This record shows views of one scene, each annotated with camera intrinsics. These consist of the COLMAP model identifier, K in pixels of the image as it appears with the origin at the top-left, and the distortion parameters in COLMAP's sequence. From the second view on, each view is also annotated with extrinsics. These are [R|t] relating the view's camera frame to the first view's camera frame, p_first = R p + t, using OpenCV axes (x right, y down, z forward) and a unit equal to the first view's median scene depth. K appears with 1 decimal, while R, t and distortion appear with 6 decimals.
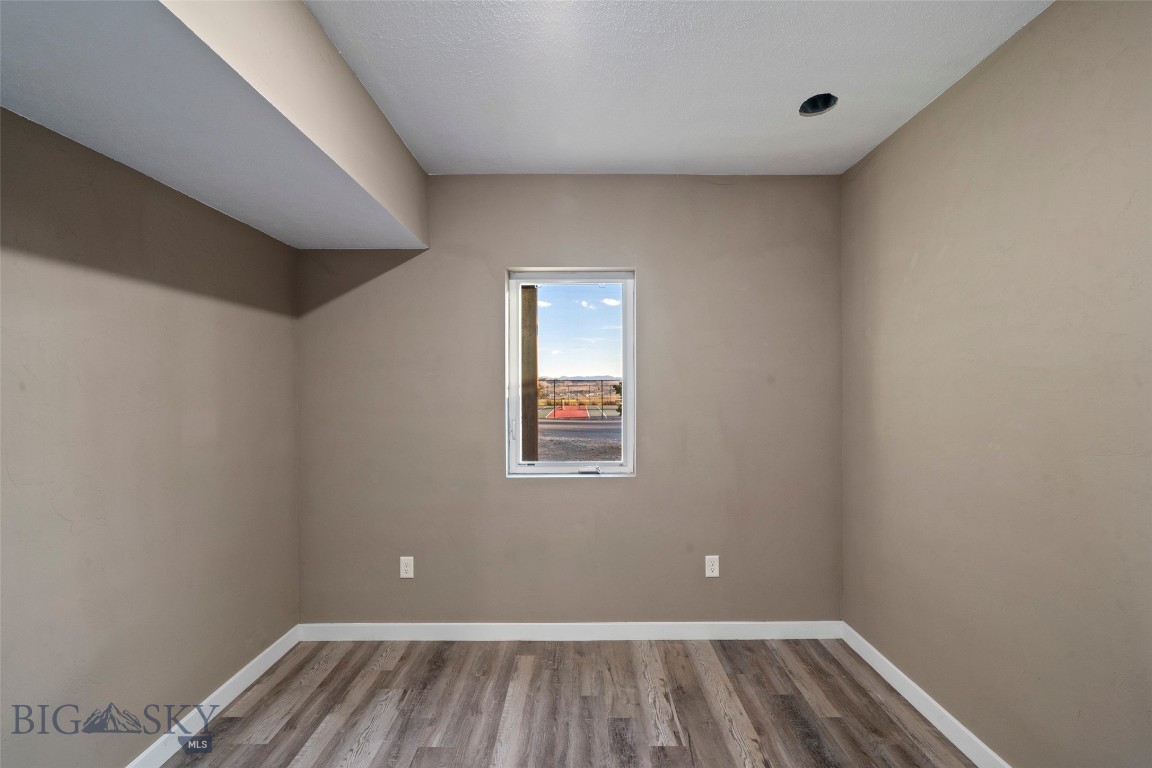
lens RADIAL K [[460.3, 0, 576.5], [0, 460.3, 387.7], [0, 0, 1]] dist [-0.001989, 0.000647]
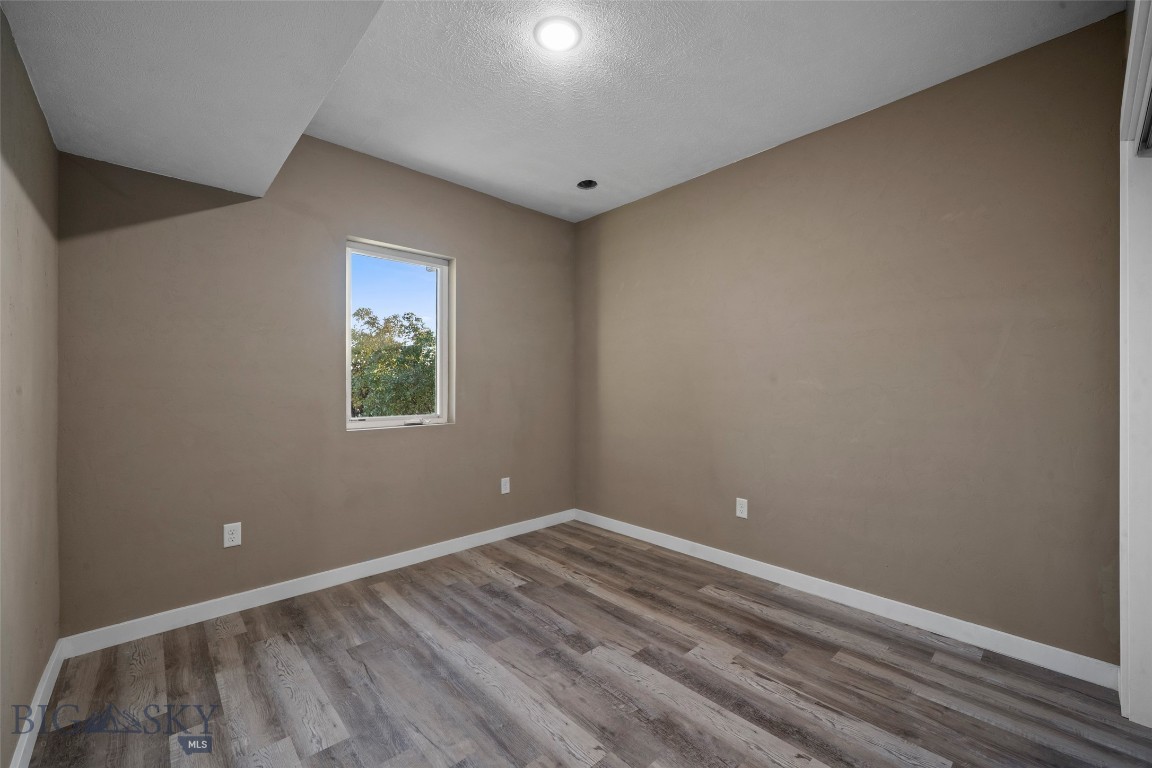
lens RADIAL K [[460.3, 0, 595.1], [0, 460.3, 389.0], [0, 0, 1]] dist [-0.001989, 0.000647]
pose [[0.712799, -0.010481, 0.701290, -0.554046], [0.003453, 0.999929, 0.011434, 0.098800], [-0.701360, -0.005728, 0.712784, -0.194185]]
